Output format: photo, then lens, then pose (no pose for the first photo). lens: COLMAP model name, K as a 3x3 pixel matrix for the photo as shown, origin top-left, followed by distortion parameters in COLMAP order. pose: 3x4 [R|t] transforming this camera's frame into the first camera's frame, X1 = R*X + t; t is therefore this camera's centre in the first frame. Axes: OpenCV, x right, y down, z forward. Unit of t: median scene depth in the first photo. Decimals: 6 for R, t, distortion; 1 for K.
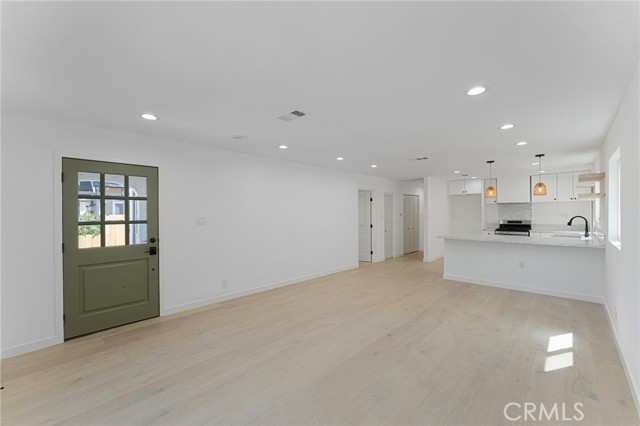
lens RADIAL K [[255.1, 0, 324.9], [0, 255.1, 213.6], [0, 0, 1]] dist [-0.000090, -0.000197]
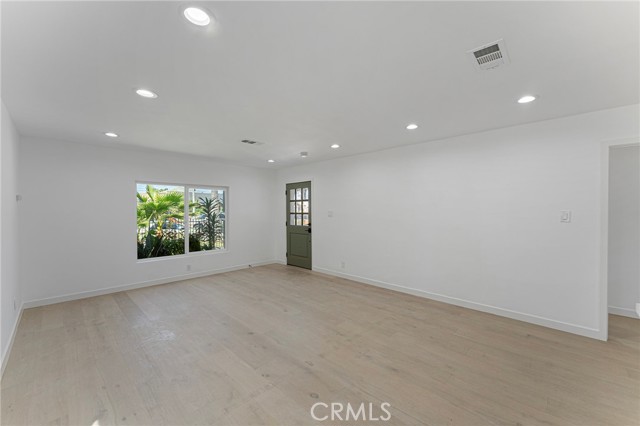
lens RADIAL K [[256.6, 0, 321.9], [0, 256.6, 214.5], [0, 0, 1]] dist [0.001035, 0.000084]
pose [[-0.001568, 0.024323, -0.999703, 0.532179], [0.002609, 0.999701, 0.024319, -0.001325], [0.999995, -0.002571, -0.001631, 0.553103]]
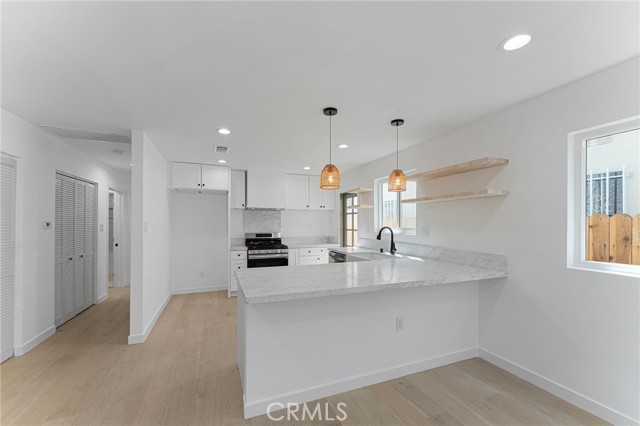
lens RADIAL K [[260.6, 0, 317.4], [0, 260.6, 222.3], [0, 0, 1]] dist [-0.001823, -0.000075]
pose [[0.422238, 0.011155, 0.906417, 0.159766], [-0.004014, 0.999937, -0.010436, 0.003874], [-0.906476, 0.000768, 0.422256, 0.629307]]
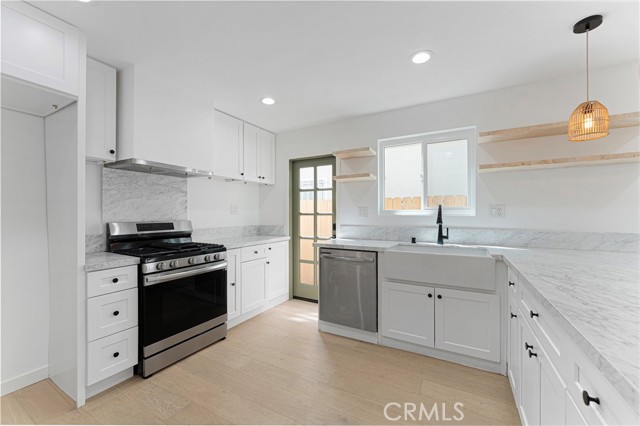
lens RADIAL K [[256.6, 0, 321.9], [0, 256.6, 214.5], [0, 0, 1]] dist [0.001035, 0.000084]
pose [[-0.247667, 0.008019, 0.968812, 0.413707], [0.005537, 0.999961, -0.006861, 0.023377], [-0.968829, 0.003665, -0.247702, 0.993887]]
